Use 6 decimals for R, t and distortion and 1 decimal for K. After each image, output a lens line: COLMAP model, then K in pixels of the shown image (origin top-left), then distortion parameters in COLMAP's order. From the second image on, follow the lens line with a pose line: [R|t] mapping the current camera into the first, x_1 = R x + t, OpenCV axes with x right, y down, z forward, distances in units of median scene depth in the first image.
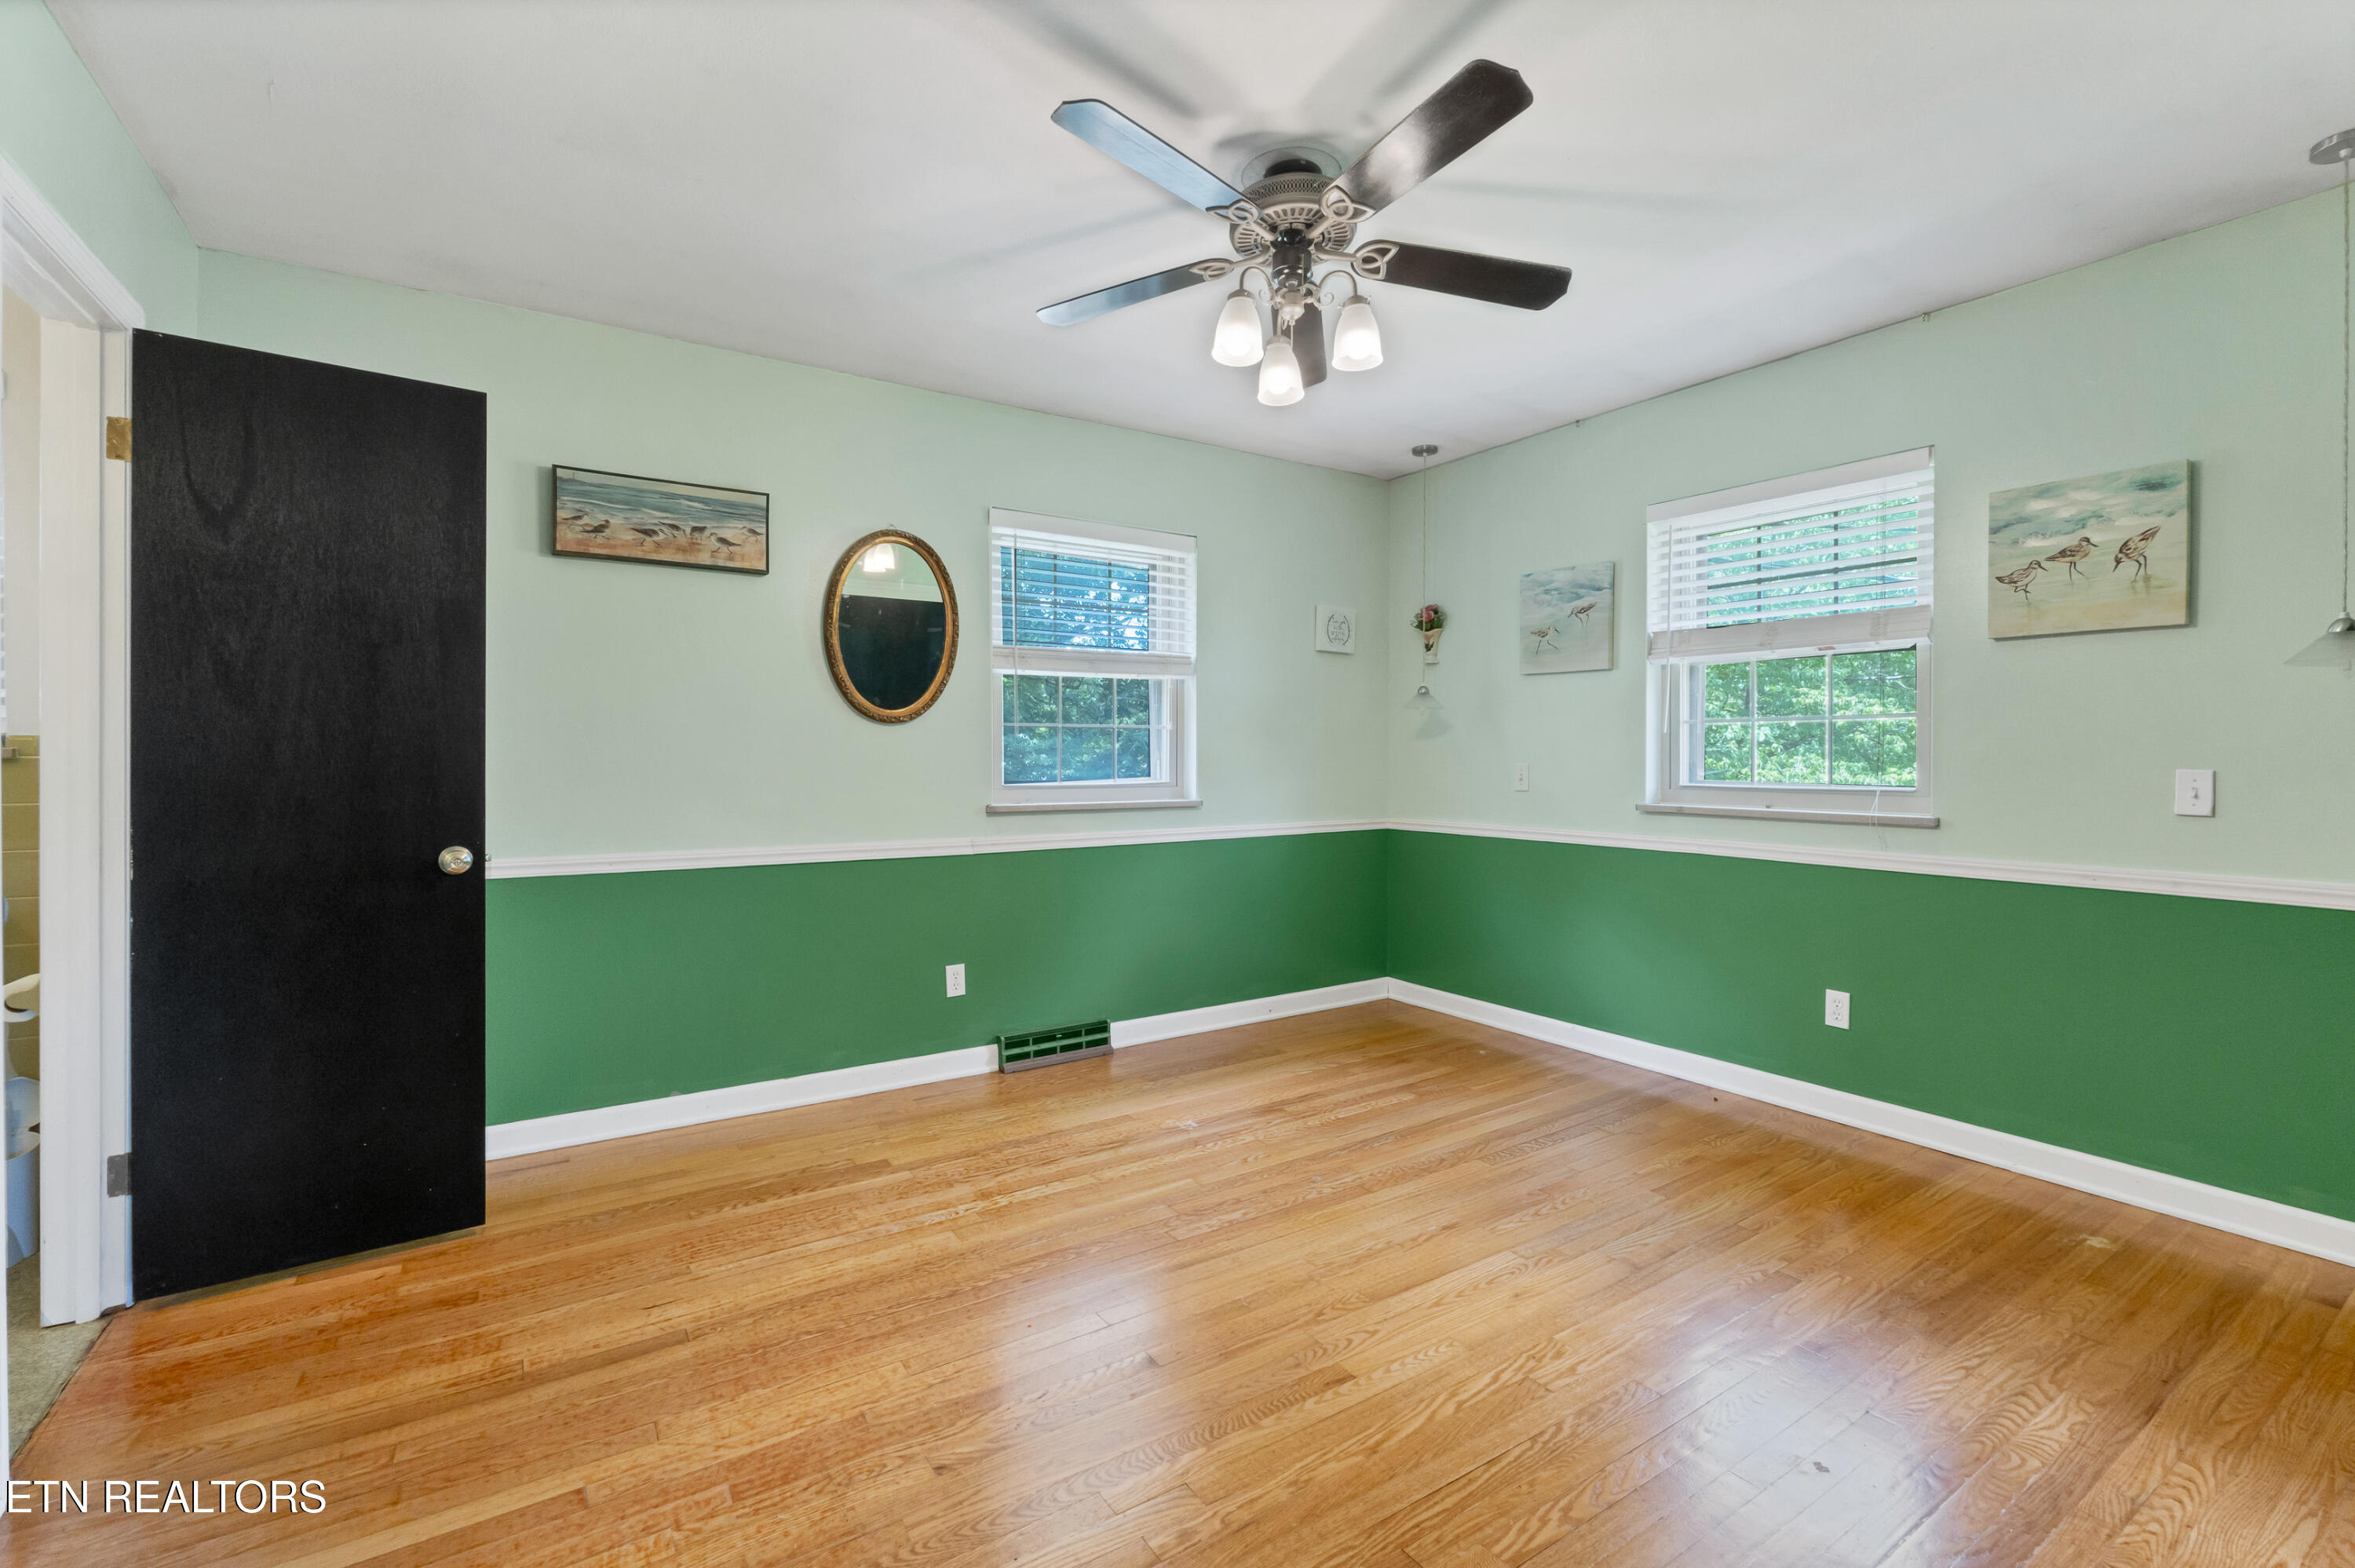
lens RADIAL K [[1007.2, 0, 1172.7], [0, 1007.2, 760.7], [0, 0, 1]] dist [-0.013020, -0.000091]
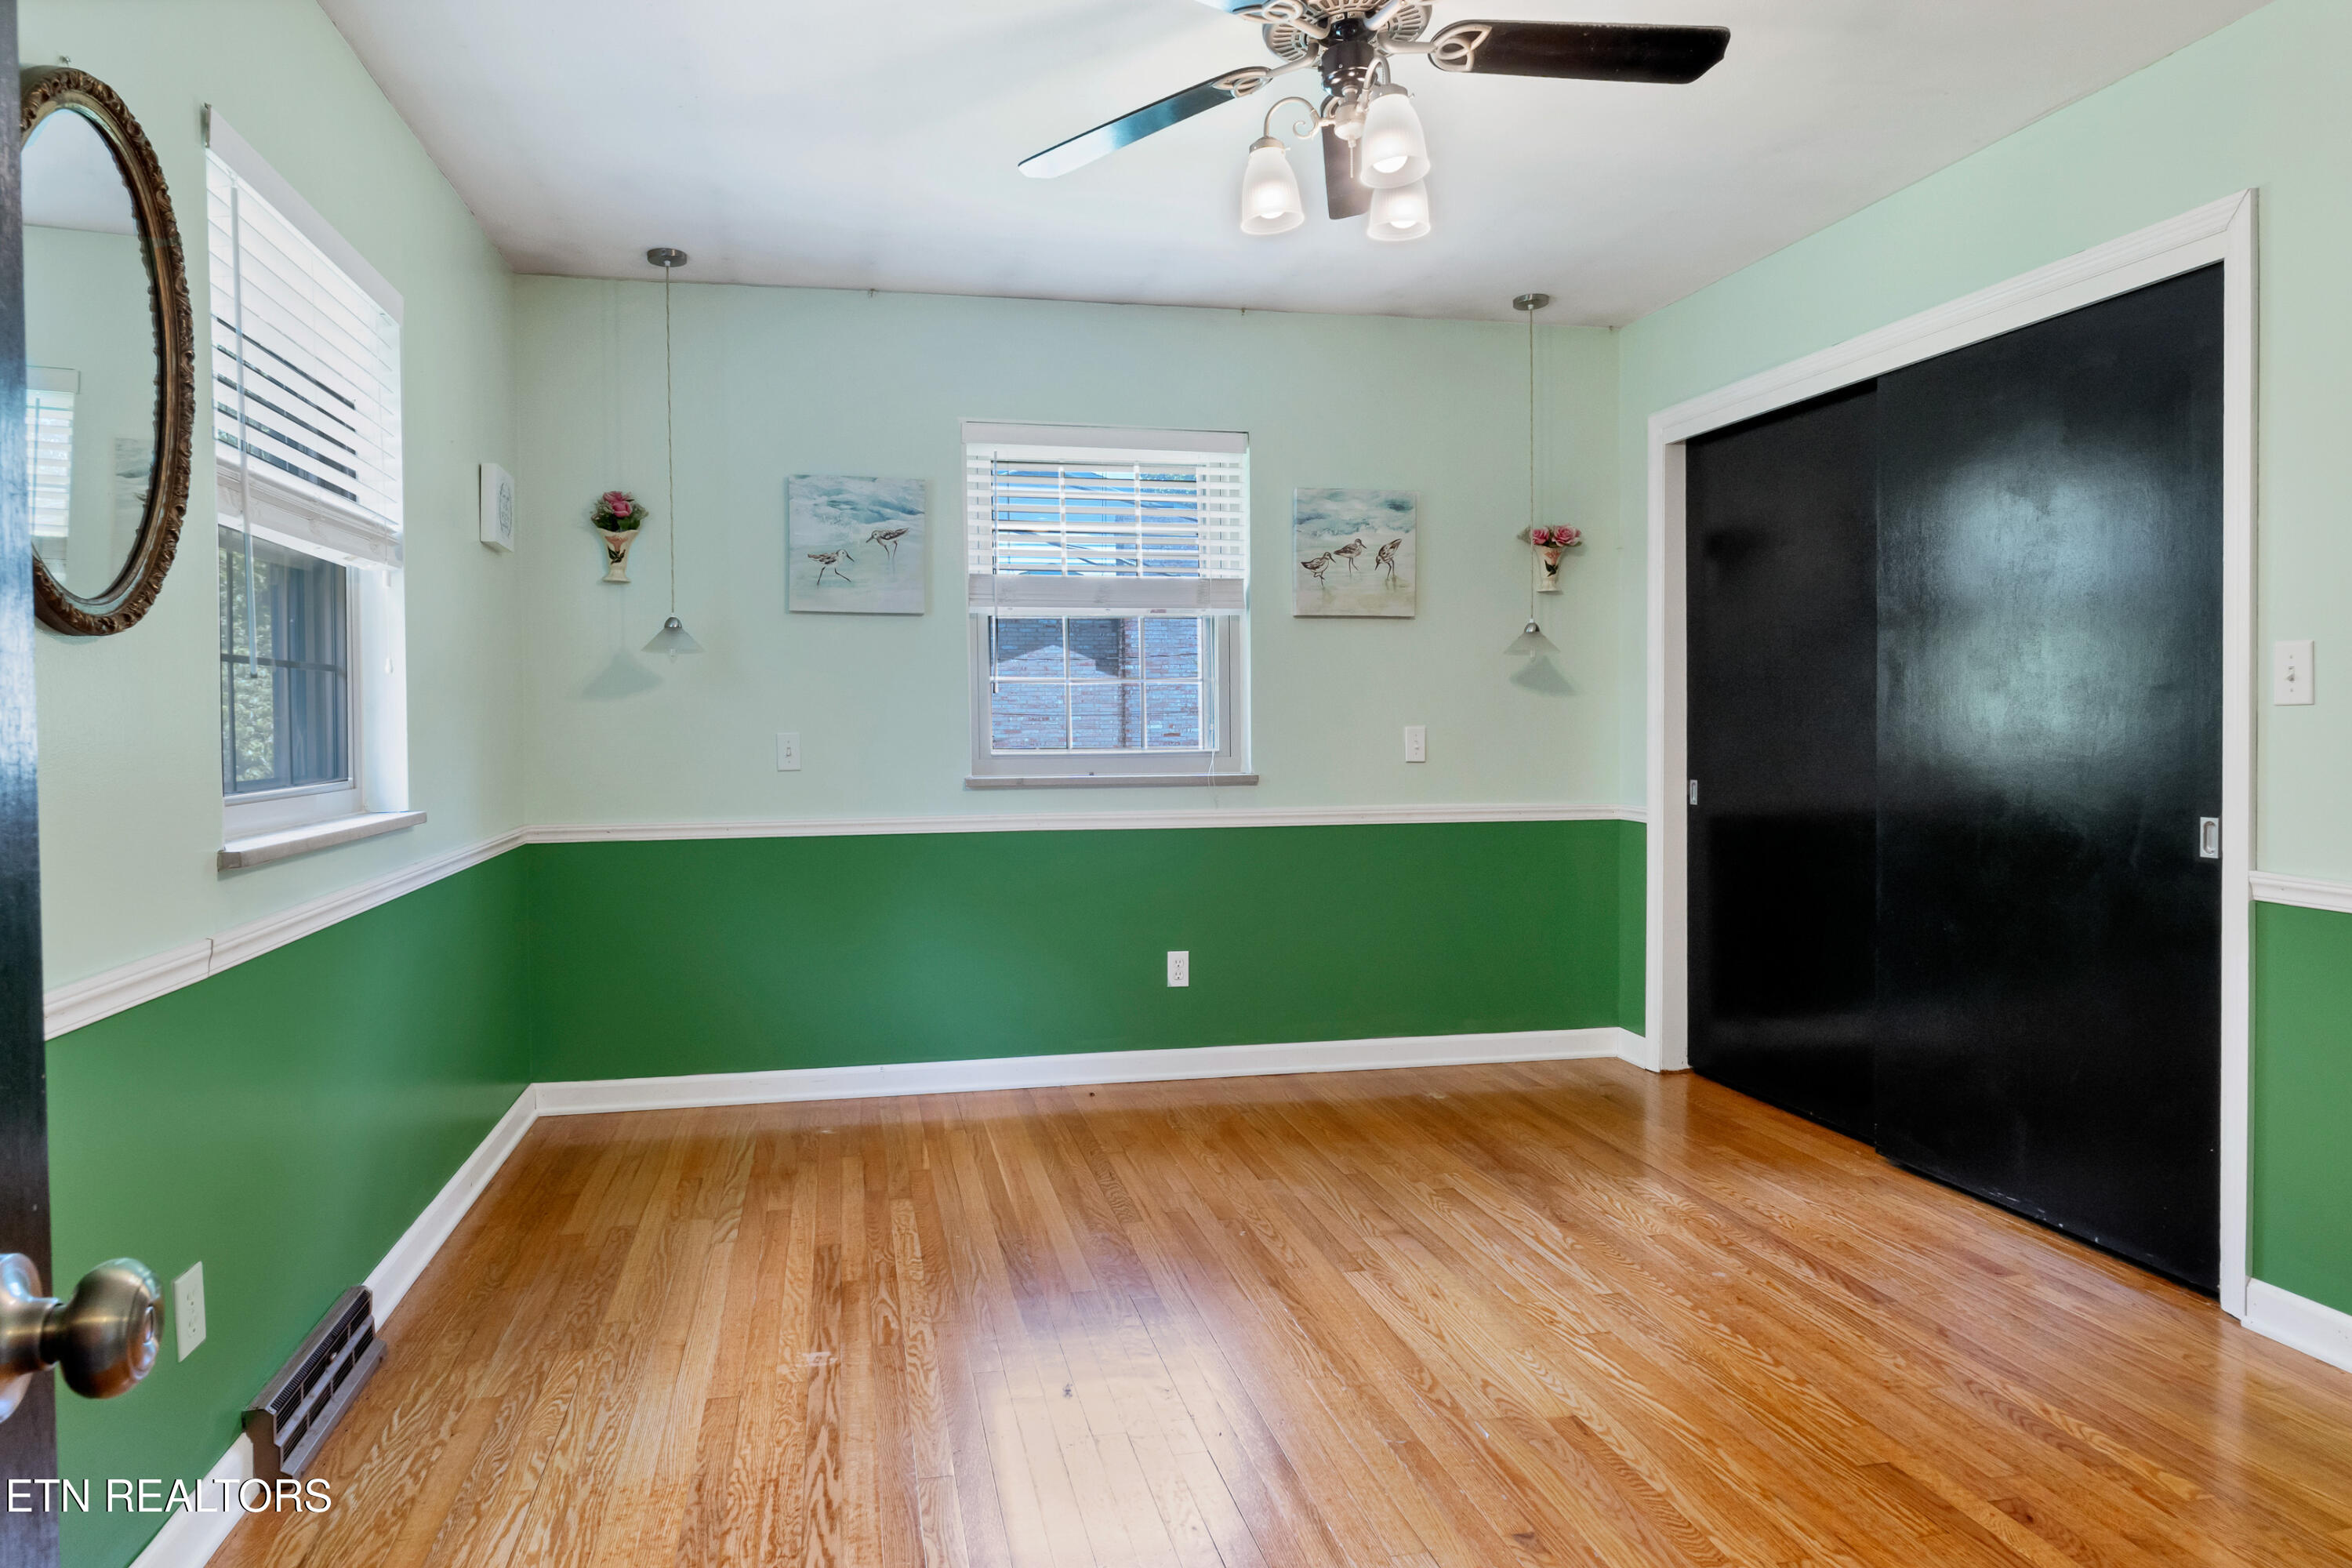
lens RADIAL K [[1365.6, 0, 1072.2], [0, 1365.6, 754.4], [0, 0, 1]] dist [-0.015201, -0.002087]
pose [[0.385550, -0.024373, 0.922365, -0.696711], [0.013969, 0.999691, 0.020577, 0.001095], [-0.922581, 0.004951, 0.385771, 0.610237]]
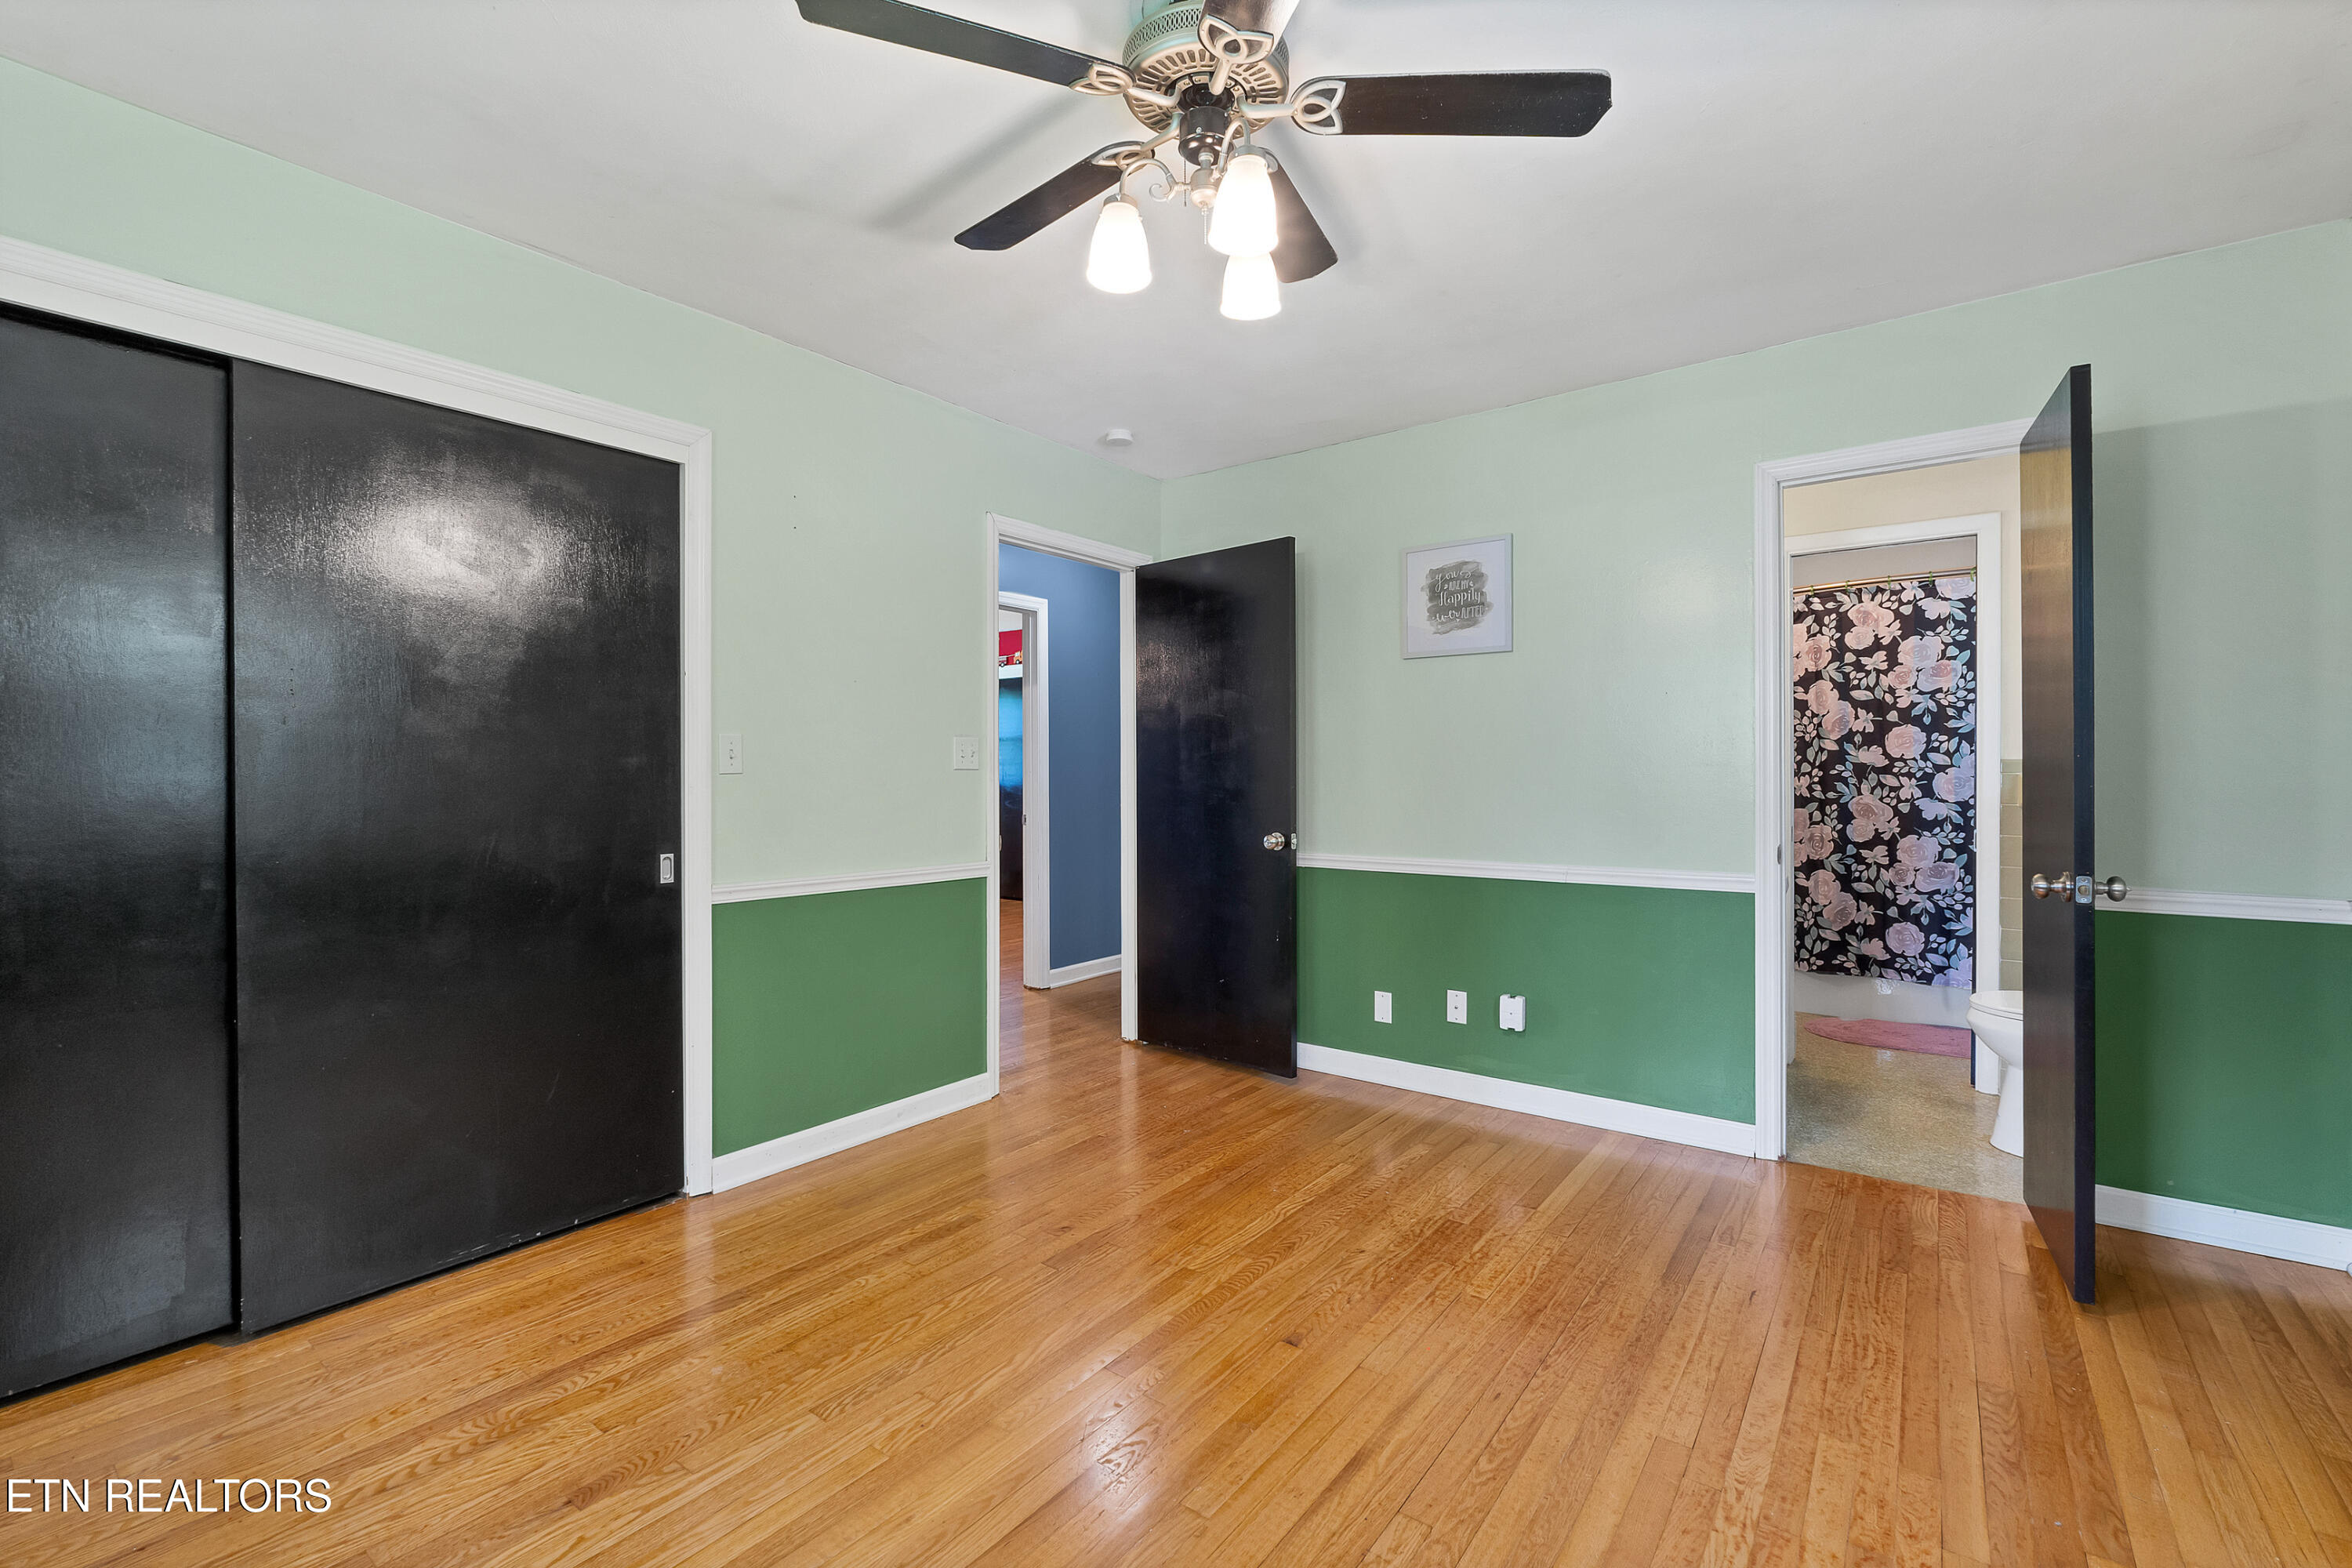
lens RADIAL K [[1006.1, 0, 1165.2], [0, 1006.1, 774.0], [0, 0, 1]] dist [-0.013020, -0.000091]
pose [[-0.940779, 0.006124, -0.338966, 0.306310], [0.002176, 0.999925, 0.012028, -0.012721], [0.339014, 0.010578, -0.940722, 1.293768]]
